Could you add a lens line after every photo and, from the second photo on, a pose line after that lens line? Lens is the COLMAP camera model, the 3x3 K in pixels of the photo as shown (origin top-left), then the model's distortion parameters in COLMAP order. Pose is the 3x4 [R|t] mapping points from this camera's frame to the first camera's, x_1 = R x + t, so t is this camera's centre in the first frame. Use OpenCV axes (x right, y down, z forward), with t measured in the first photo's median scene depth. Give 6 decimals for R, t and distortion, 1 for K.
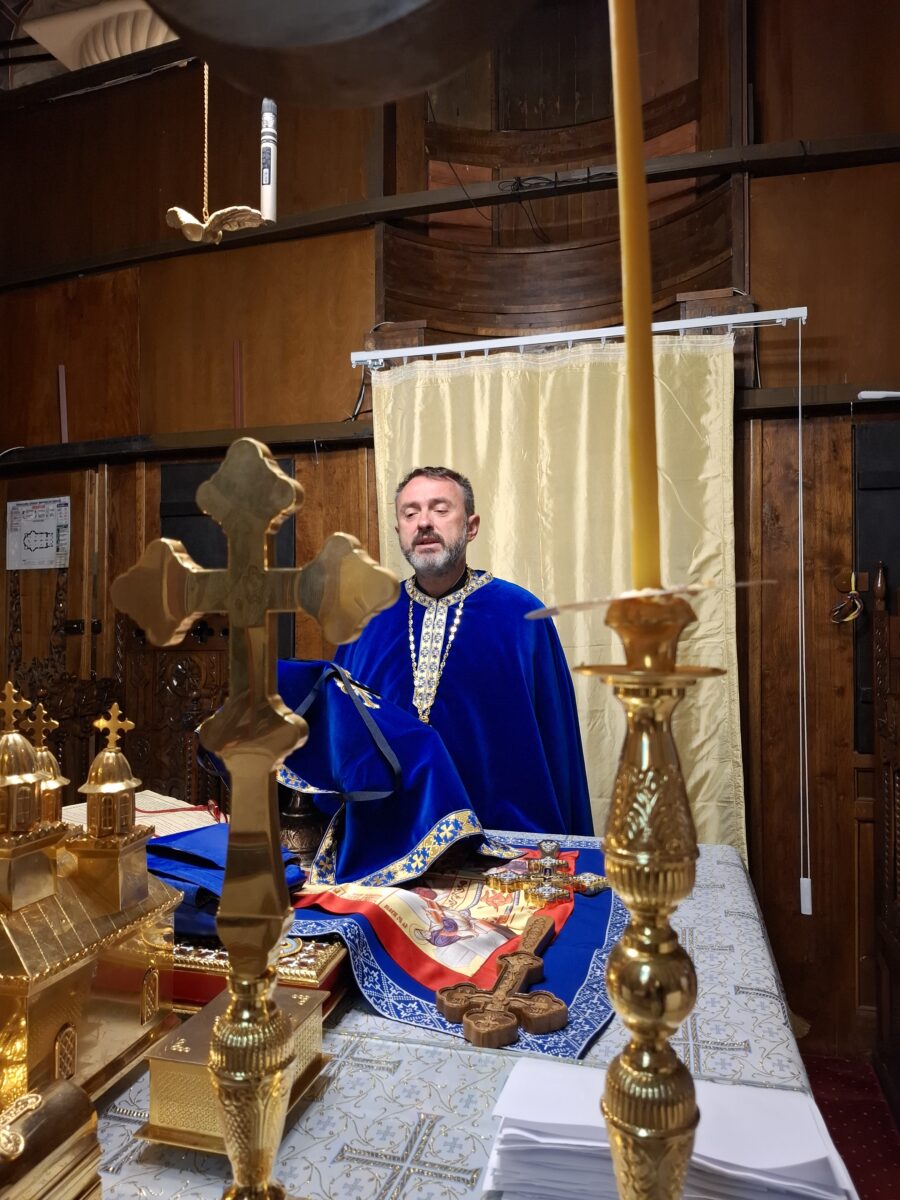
lens RADIAL K [[837.5, 0, 450.0], [0, 837.5, 600.0], [0, 0, 1]] dist [0.069016, -0.069577]
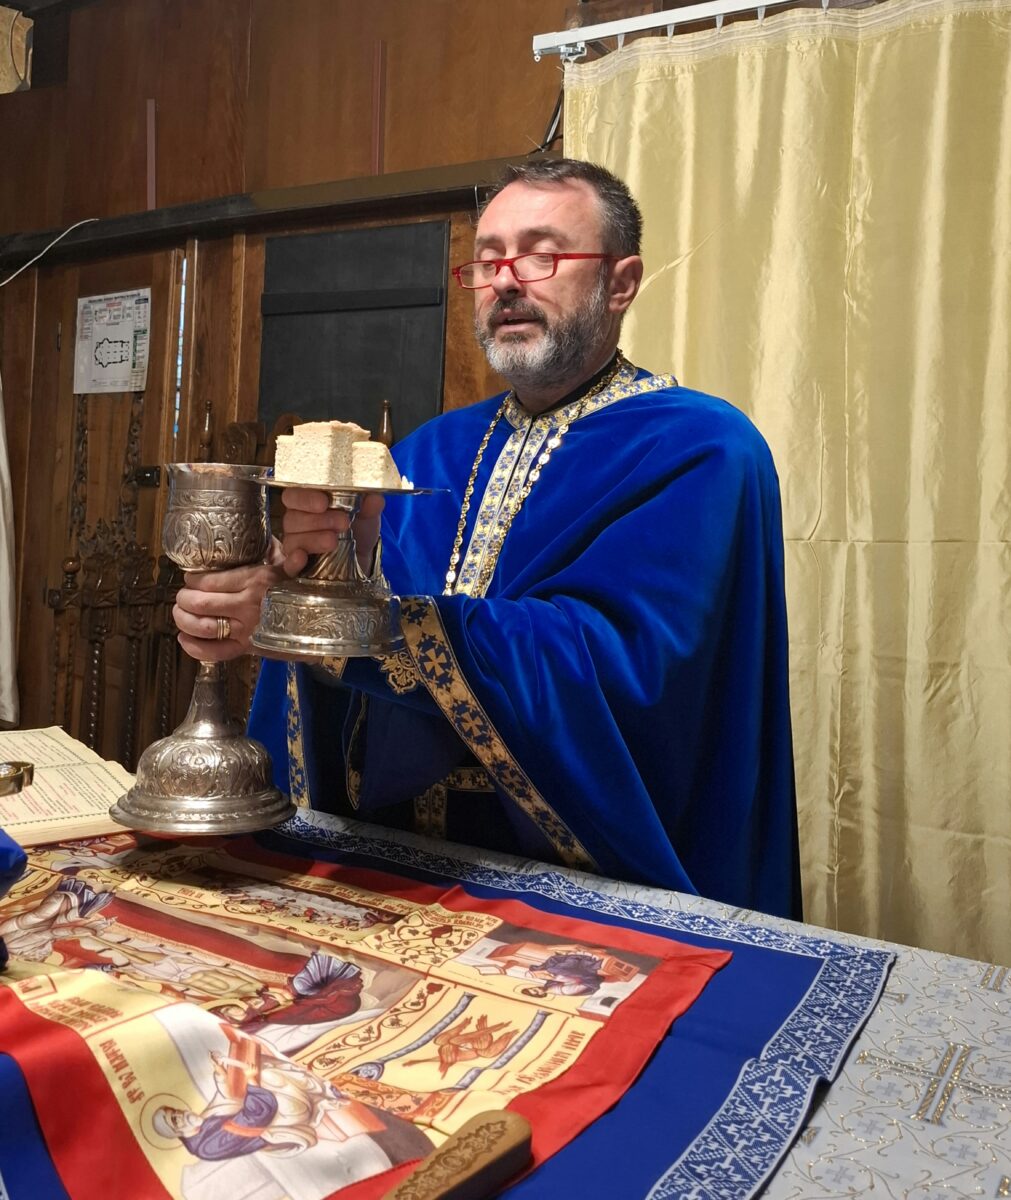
lens RADIAL K [[1228.7, 0, 407.0], [0, 1228.7, 454.6], [0, 0, 1]] dist [0.147086, -0.297301]
pose [[0.951896, 0.034293, -0.304496, 0.068671], [-0.038691, 0.999216, -0.008422, 0.015298], [0.303969, 0.019798, 0.952476, 0.111946]]
